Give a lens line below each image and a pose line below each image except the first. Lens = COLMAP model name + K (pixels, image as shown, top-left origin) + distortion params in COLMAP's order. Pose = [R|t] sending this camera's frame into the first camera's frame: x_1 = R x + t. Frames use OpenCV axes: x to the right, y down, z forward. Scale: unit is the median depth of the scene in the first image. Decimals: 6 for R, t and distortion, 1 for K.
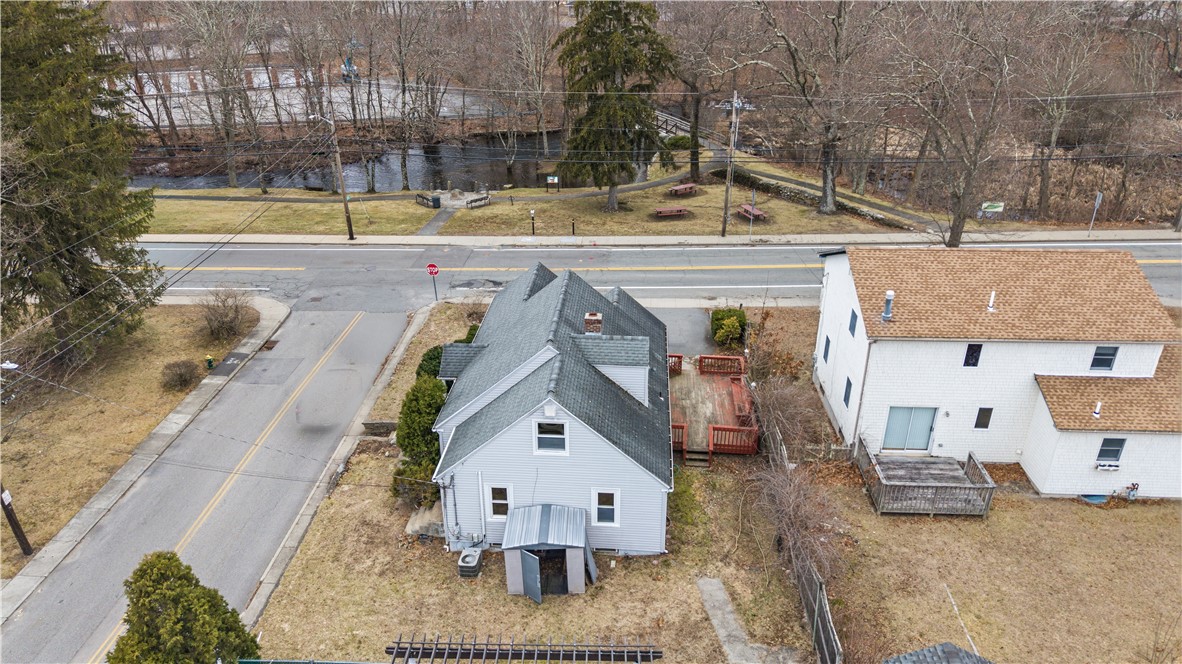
lens RADIAL K [[784.5, 0, 591.0], [0, 784.5, 333.1], [0, 0, 1]] dist [0.049674, 0.000268]
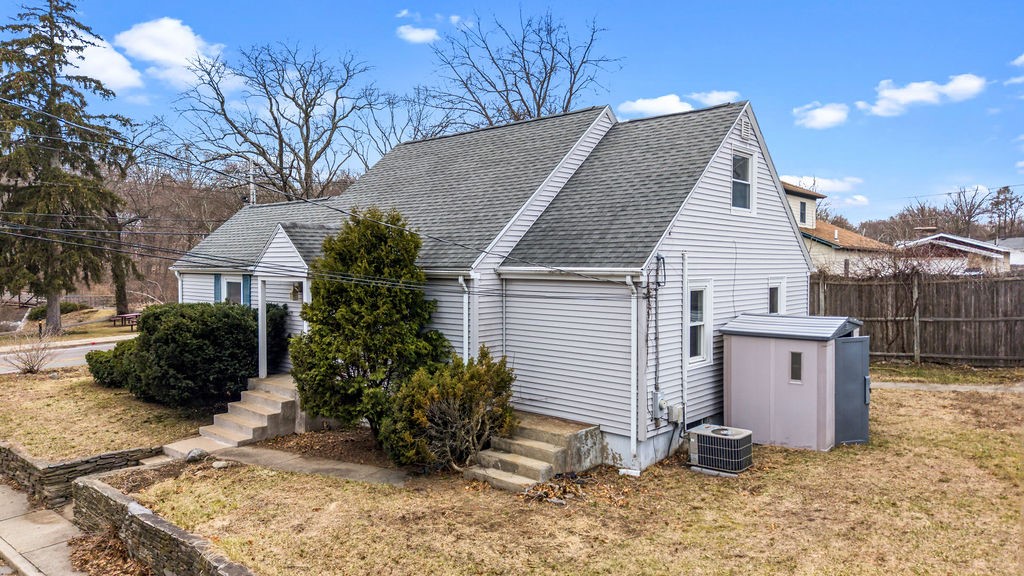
lens RADIAL K [[679.6, 0, 511.2], [0, 679.6, 288.0], [0, 0, 1]] dist [0.049674, 0.000268]
pose [[0.599487, -0.023611, 0.800036, -0.562878], [0.343269, 0.910553, -0.230348, 0.256540], [-0.723036, 0.412718, 0.553969, 0.824497]]
